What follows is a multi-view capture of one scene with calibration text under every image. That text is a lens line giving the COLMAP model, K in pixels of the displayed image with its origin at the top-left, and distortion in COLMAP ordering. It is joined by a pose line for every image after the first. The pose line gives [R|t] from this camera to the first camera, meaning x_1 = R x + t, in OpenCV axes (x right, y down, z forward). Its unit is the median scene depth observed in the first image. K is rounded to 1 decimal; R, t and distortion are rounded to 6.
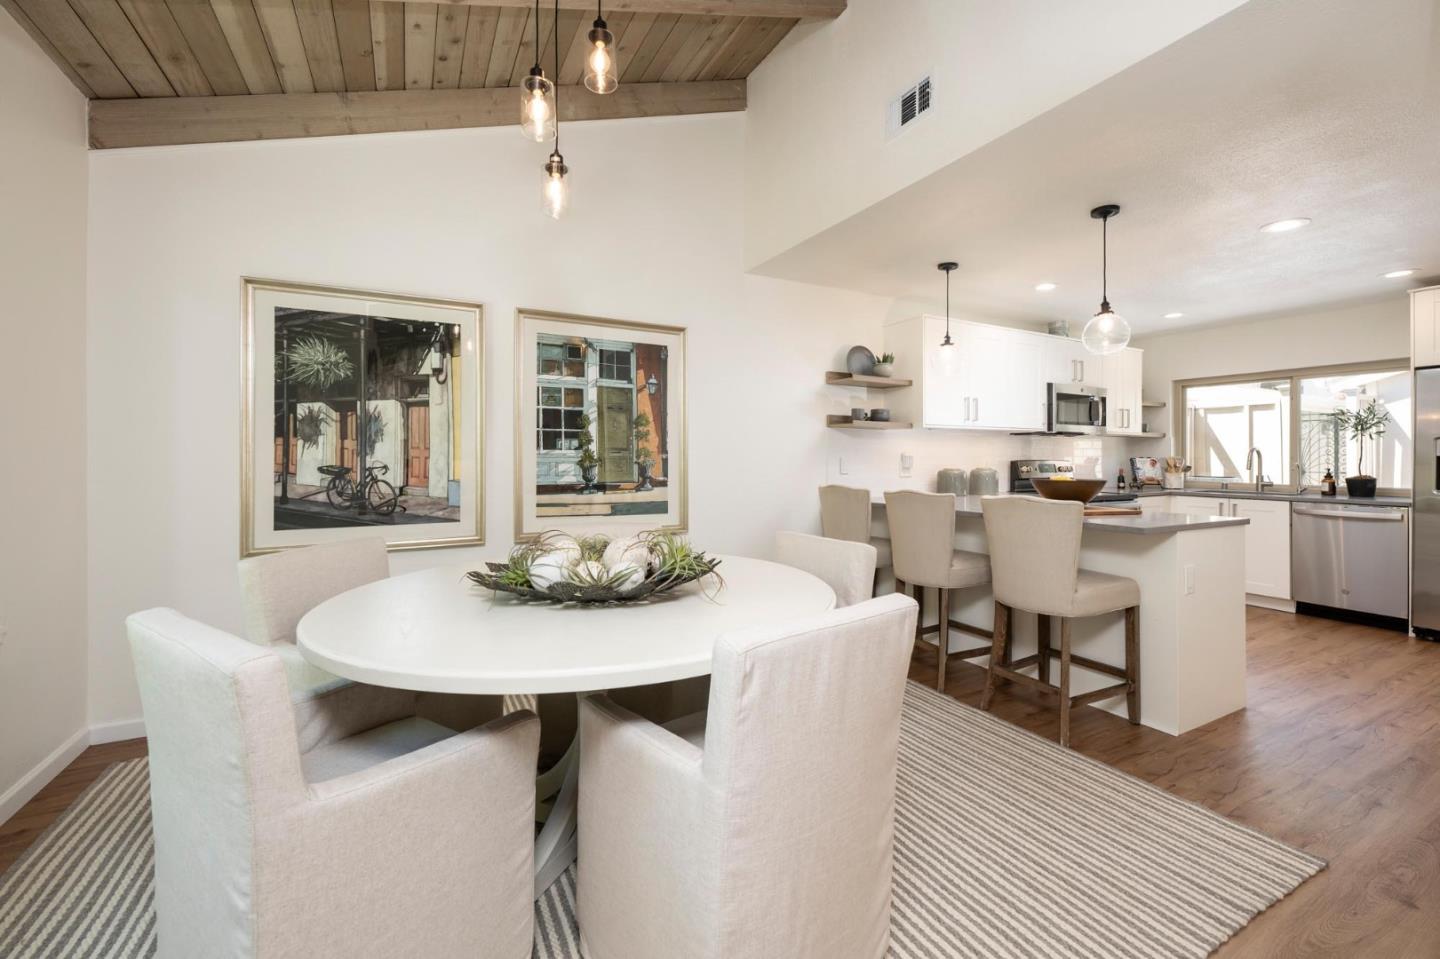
lens RADIAL K [[580.3, 0, 711.6], [0, 580.3, 459.8], [0, 0, 1]] dist [0.000780, 0.000106]
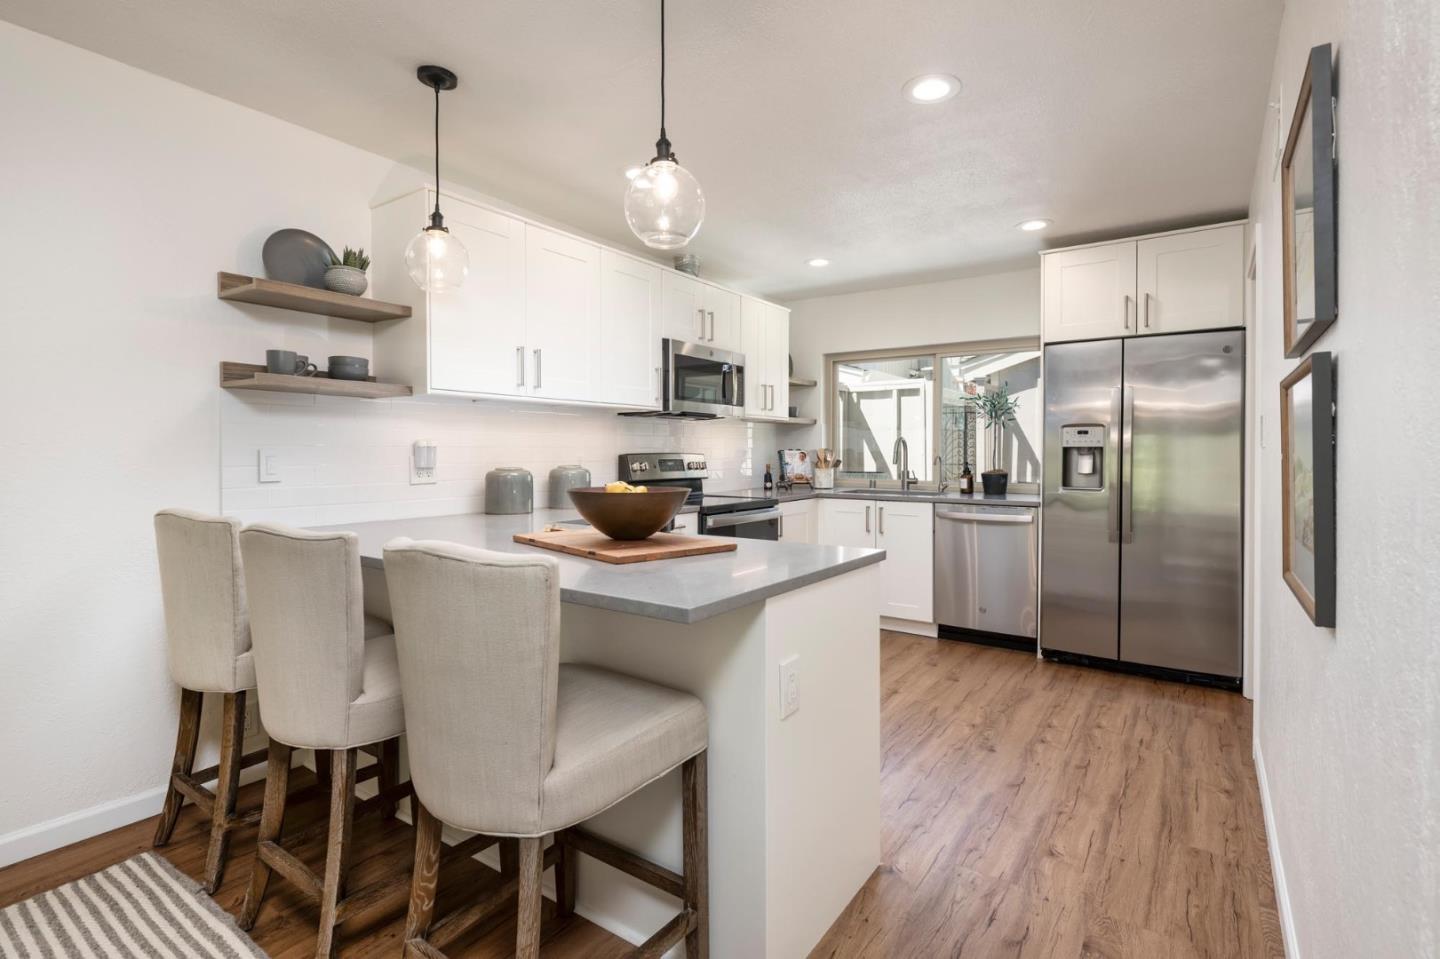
lens RADIAL K [[690.0, 0, 681.3], [0, 690.0, 469.9], [0, 0, 1]] dist [0.001797, 0.000329]
pose [[0.906066, -0.013925, 0.422908, 0.288429], [0.003767, 0.999684, 0.024844, -0.000374], [-0.423120, -0.020917, 0.905832, 0.295394]]
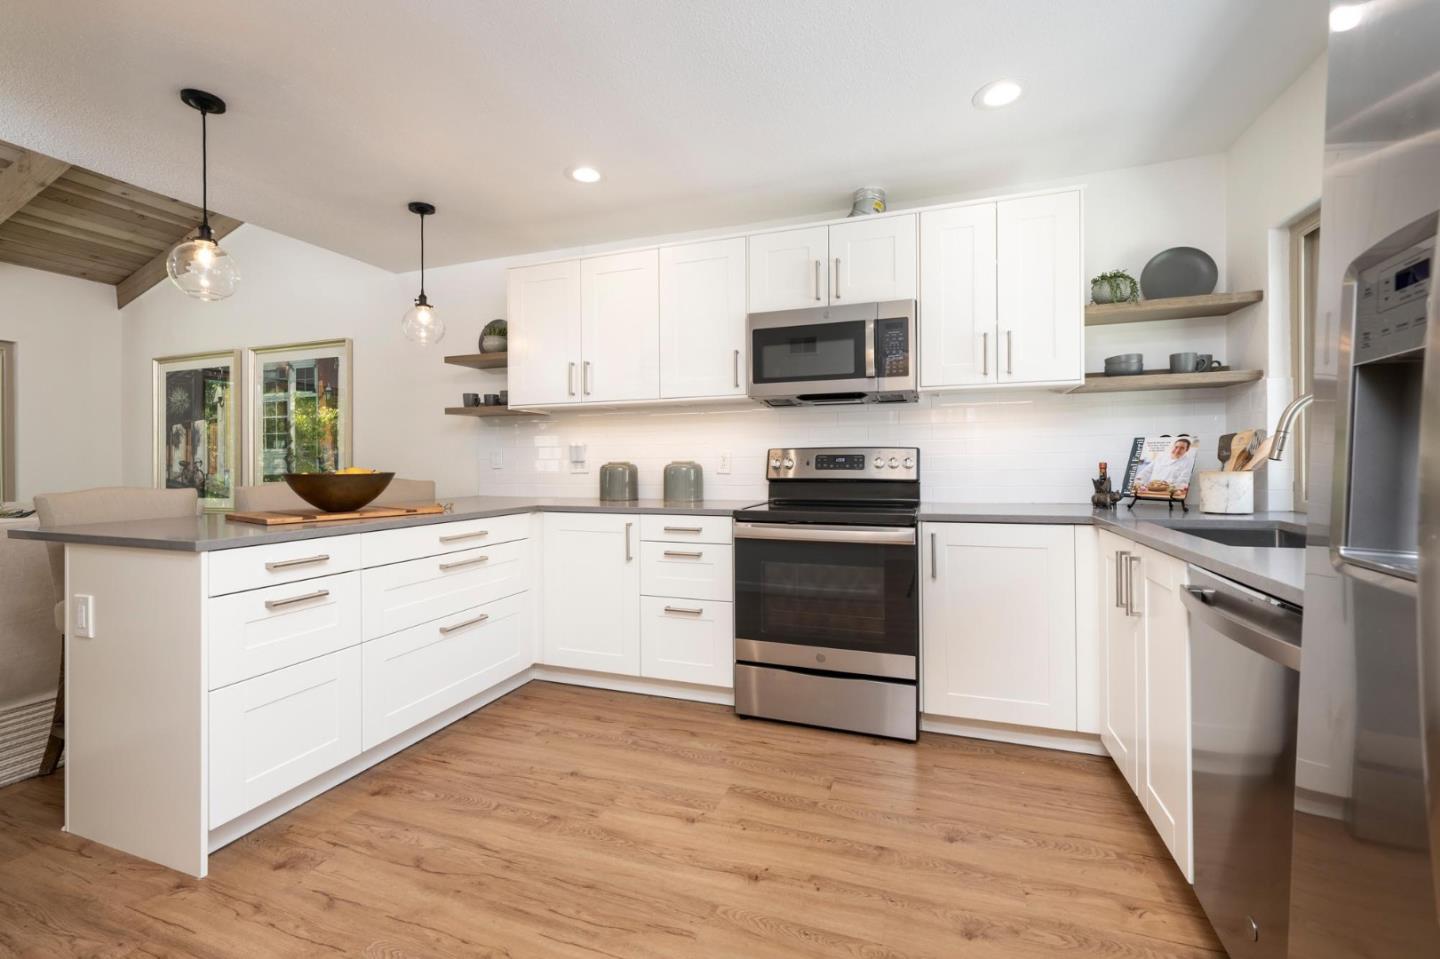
lens RADIAL K [[580.3, 0, 711.6], [0, 580.3, 459.8], [0, 0, 1]] dist [0.000780, 0.000106]
pose [[0.686940, -0.004104, -0.726702, 1.117371], [0.011532, 0.999920, 0.005255, 0.010652], [0.726622, -0.011990, 0.686932, 0.649003]]
